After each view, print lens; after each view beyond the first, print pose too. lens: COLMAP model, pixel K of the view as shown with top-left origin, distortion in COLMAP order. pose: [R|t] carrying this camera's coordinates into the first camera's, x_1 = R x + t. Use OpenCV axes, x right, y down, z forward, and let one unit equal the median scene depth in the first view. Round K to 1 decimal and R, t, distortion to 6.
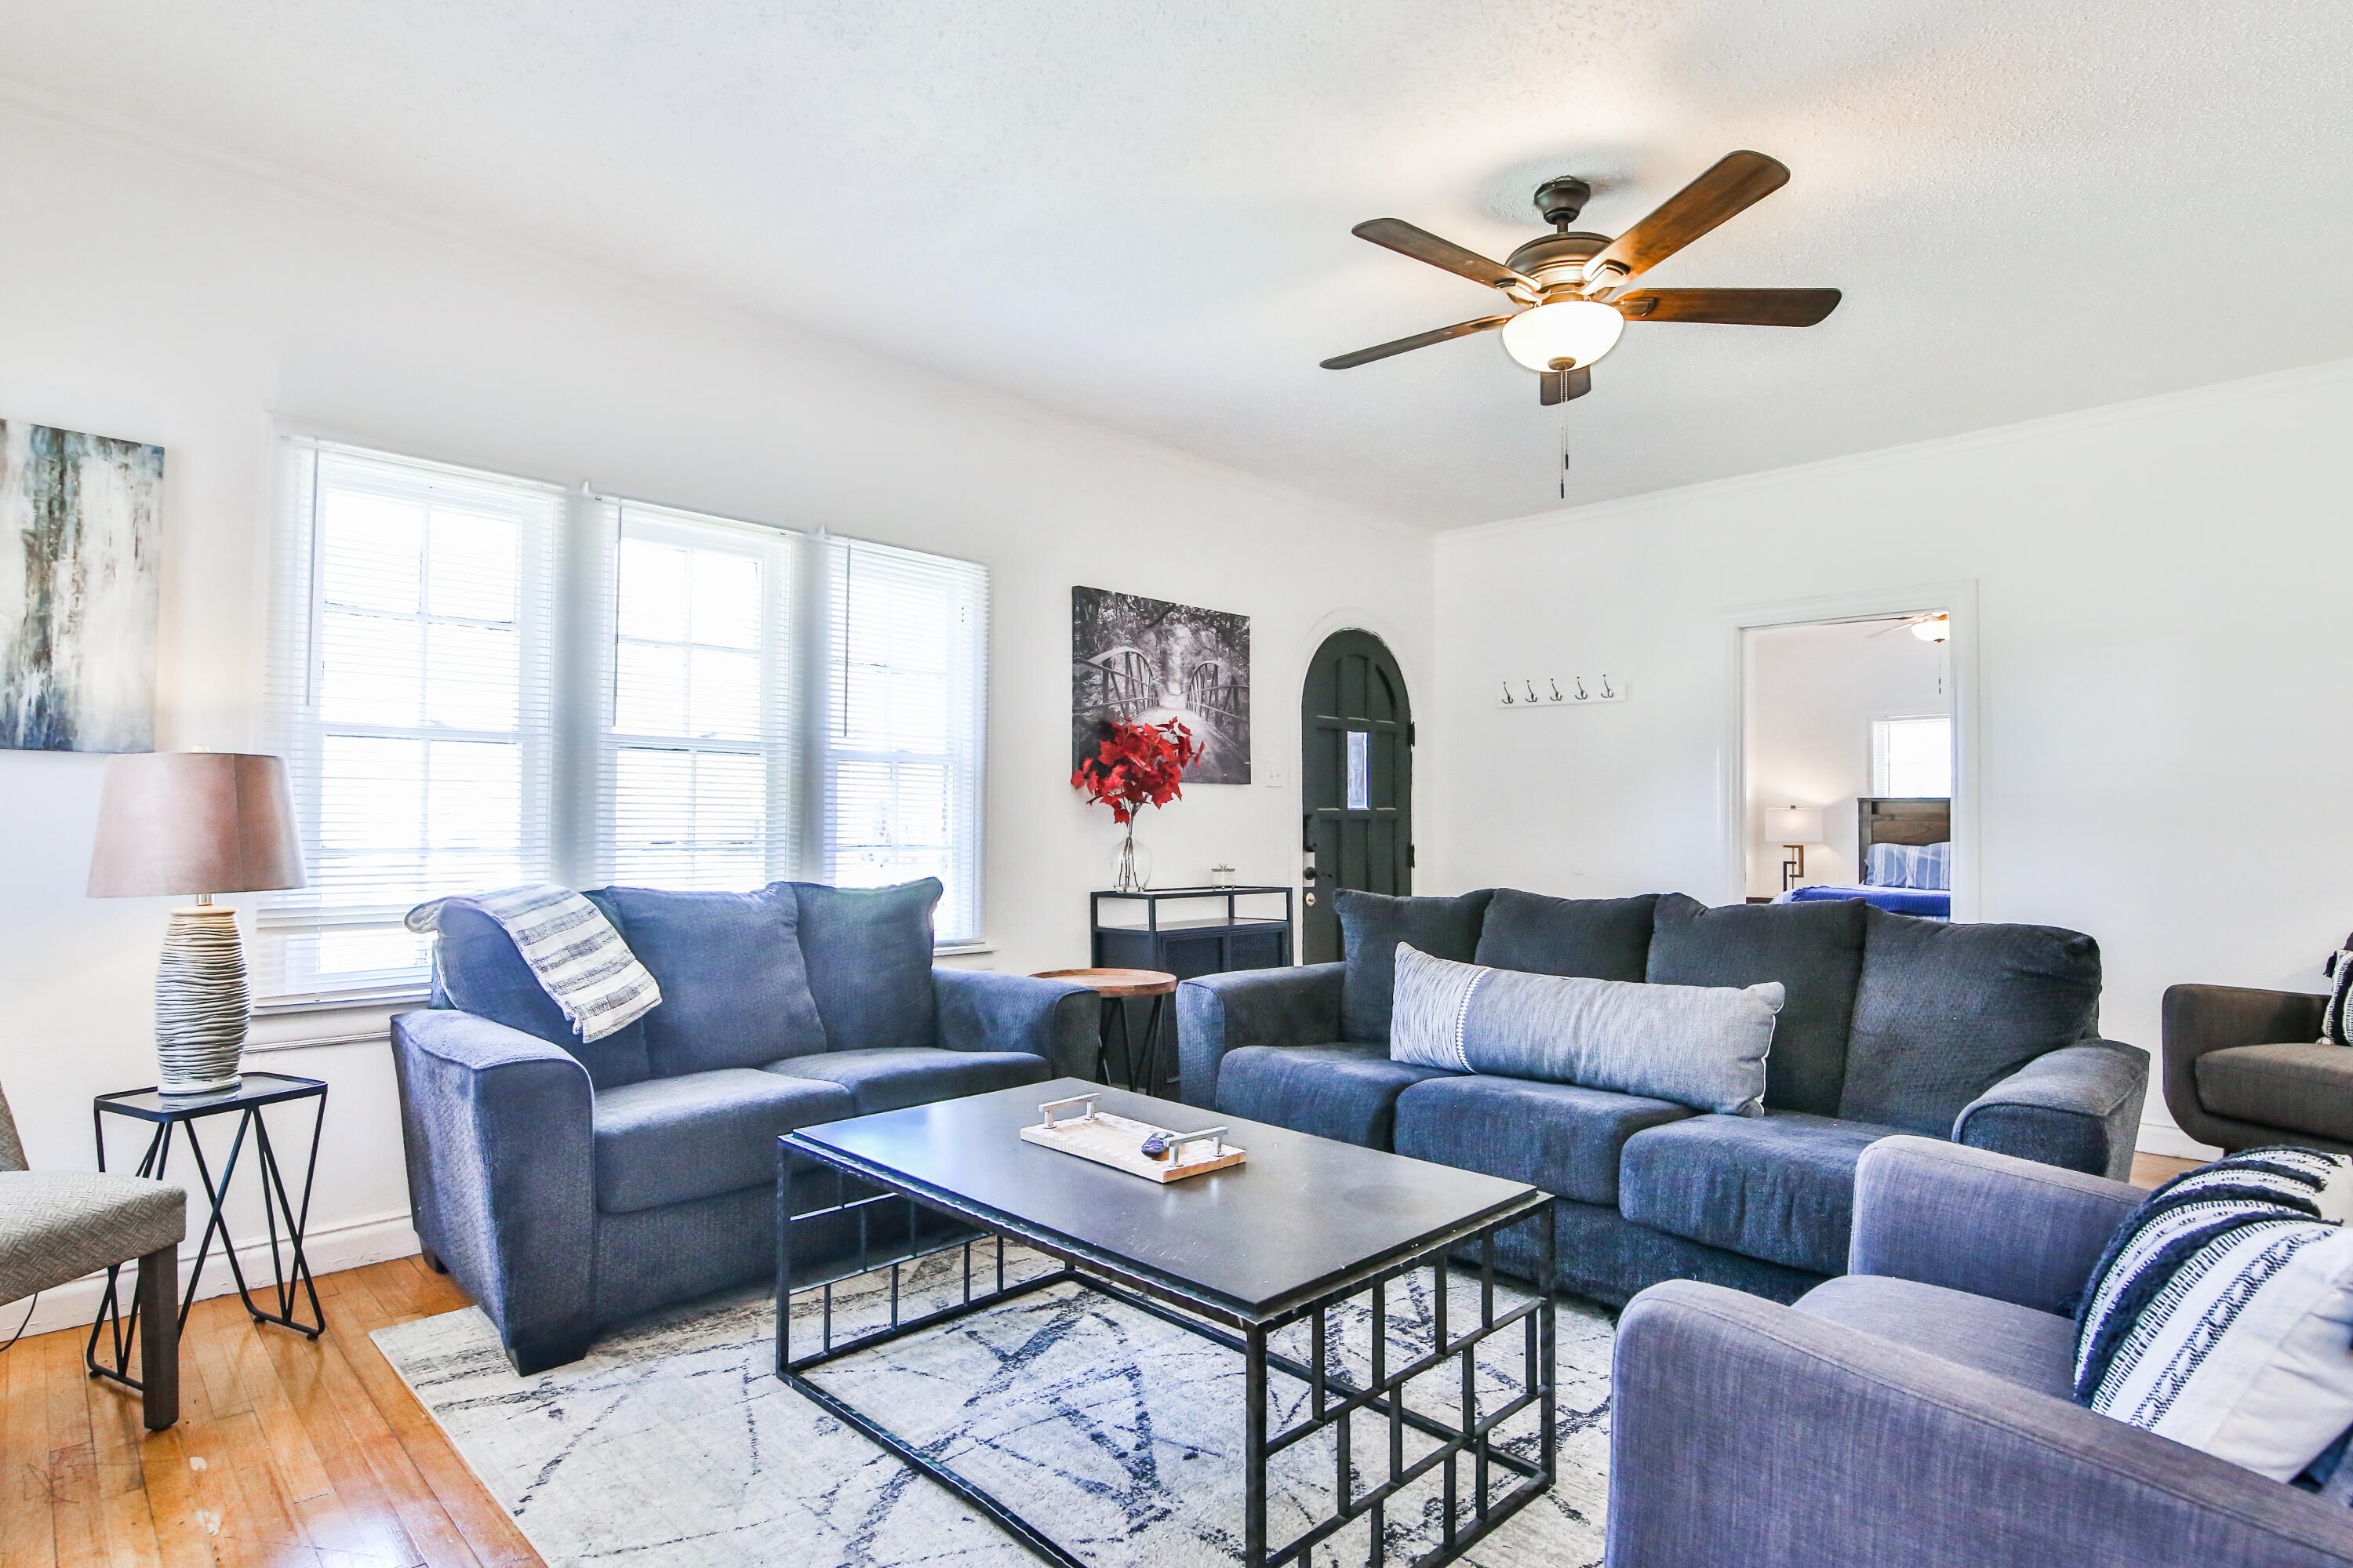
lens RADIAL K [[1211.4, 0, 1176.5], [0, 1211.4, 784.0], [0, 0, 1]] dist [0.001066, -0.000106]
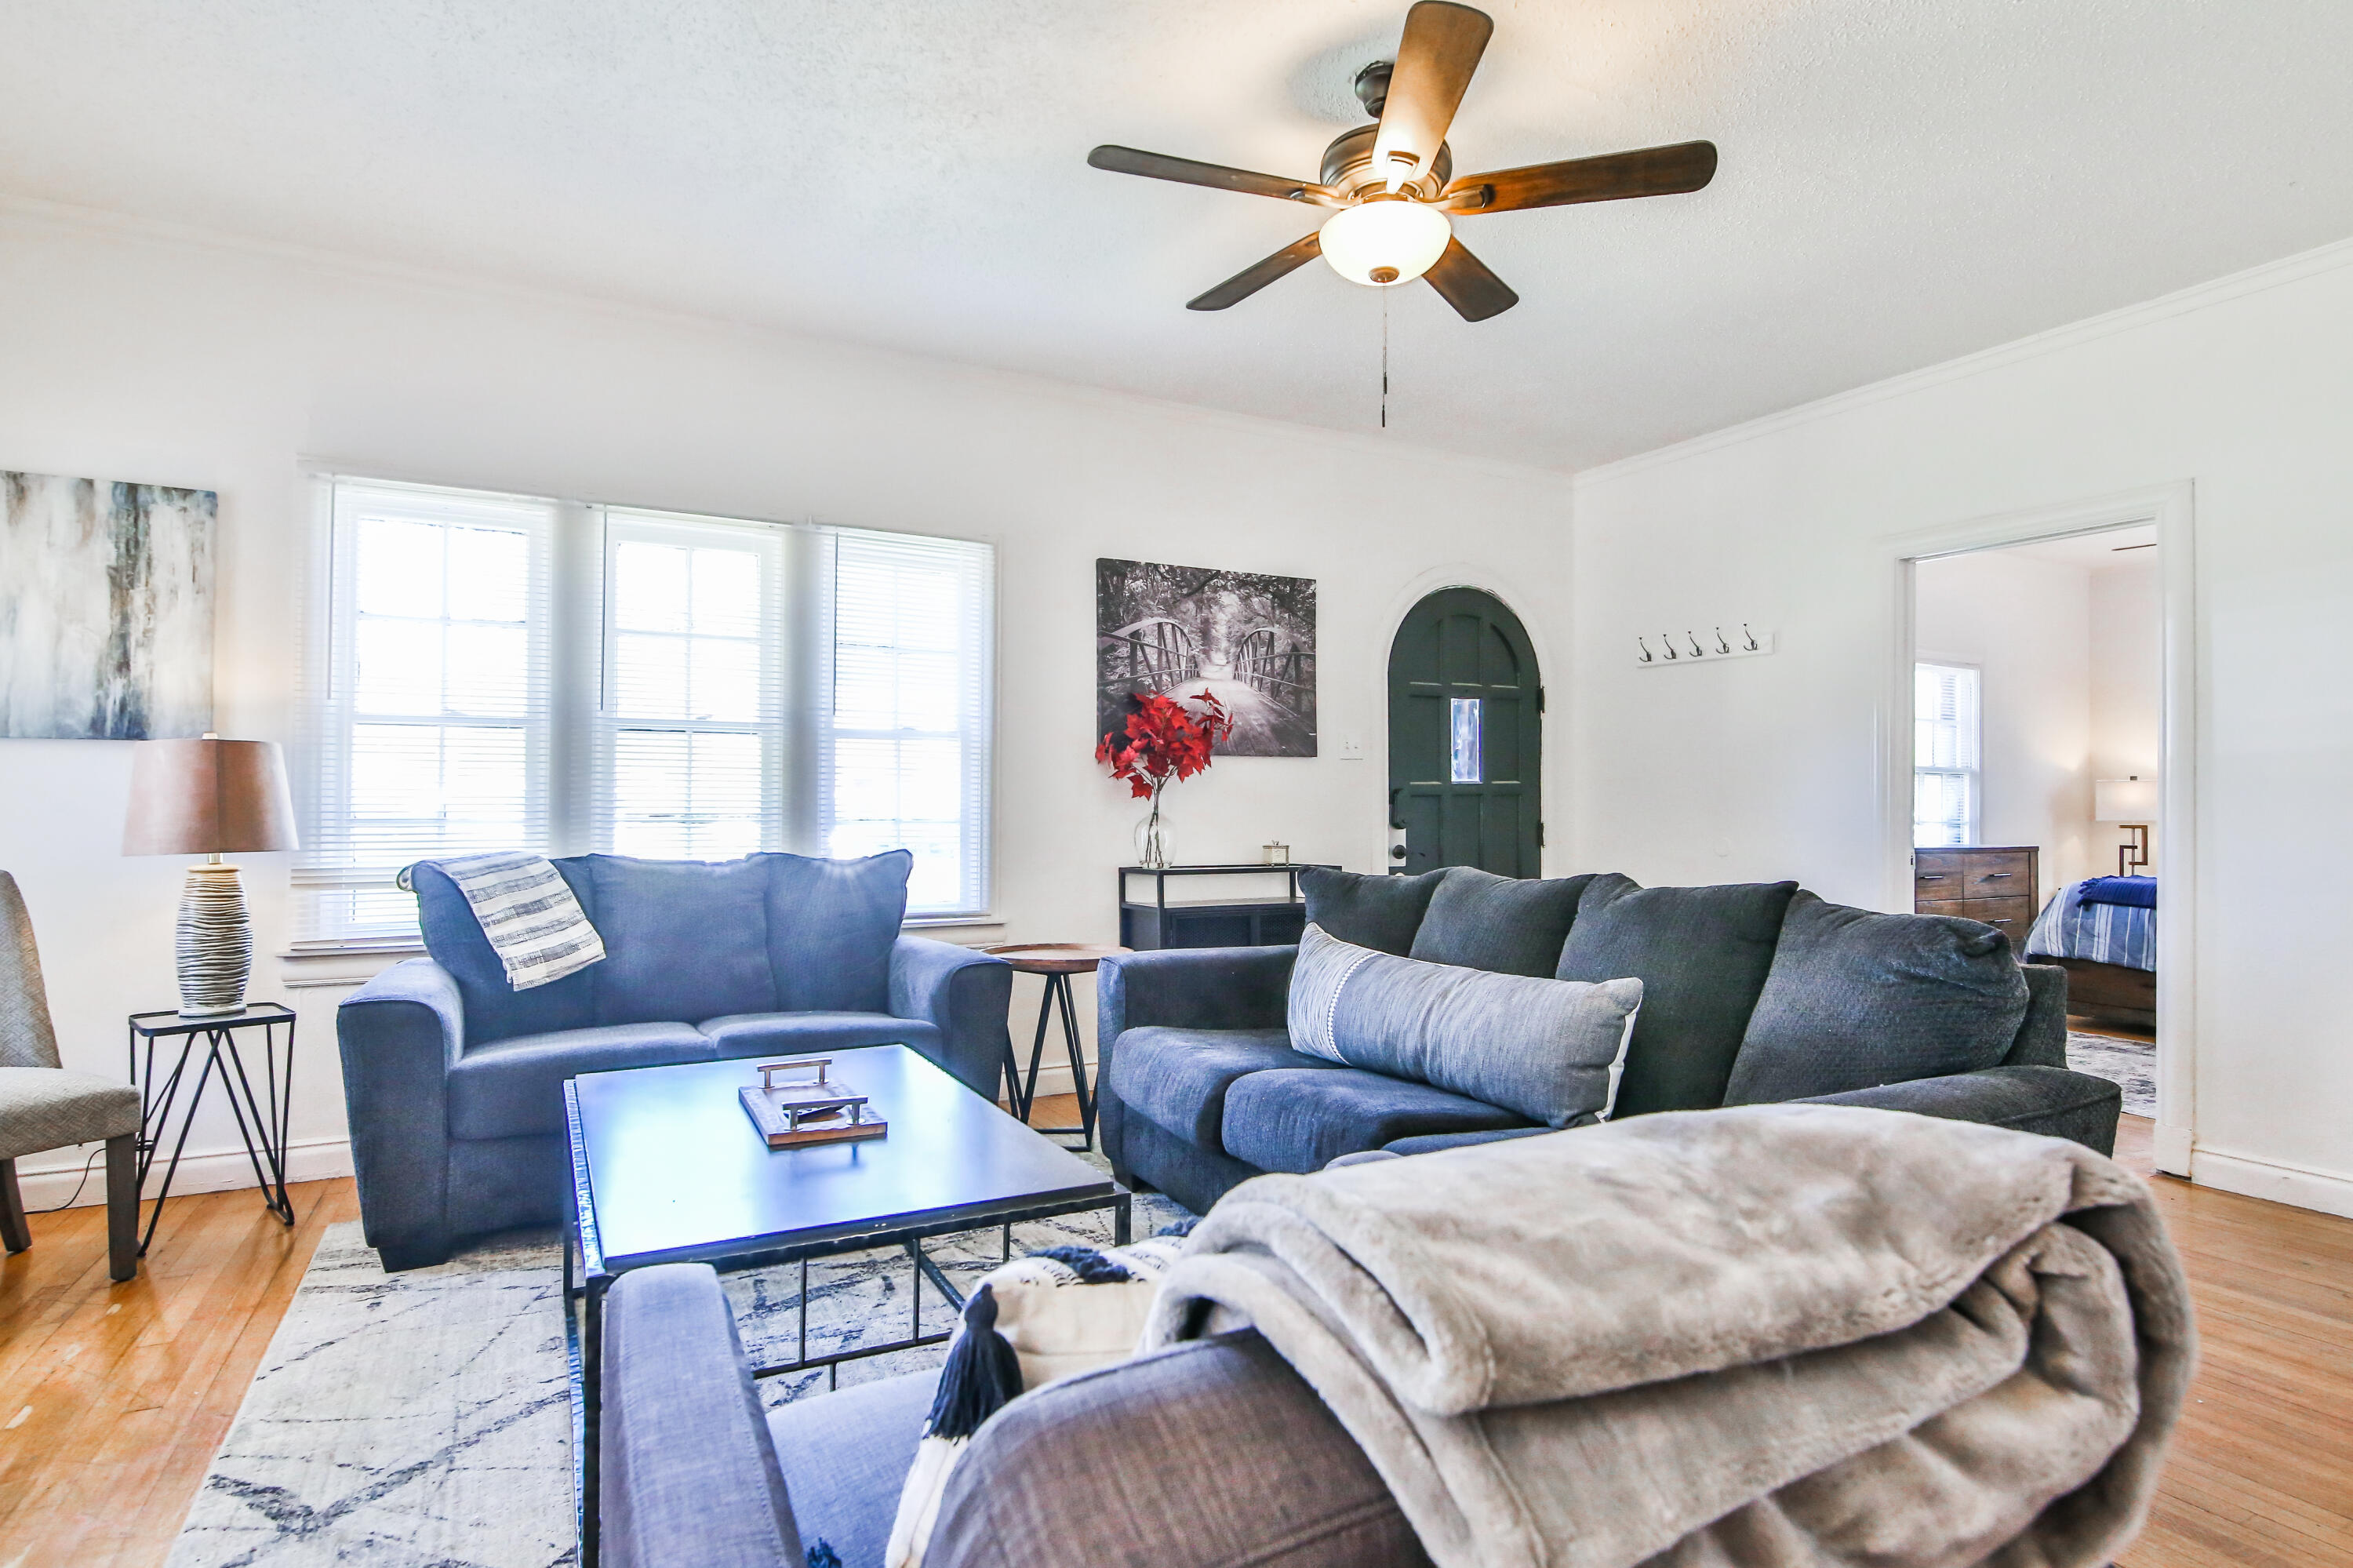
lens RADIAL K [[1230.7, 0, 1176.5], [0, 1230.7, 784.0], [0, 0, 1]] dist [-0.000681, -0.000077]
pose [[0.955708, -0.007573, -0.294220, 0.351666], [0.012221, 0.999828, 0.013961, 0.009831], [0.294063, -0.016938, 0.955636, 0.070253]]
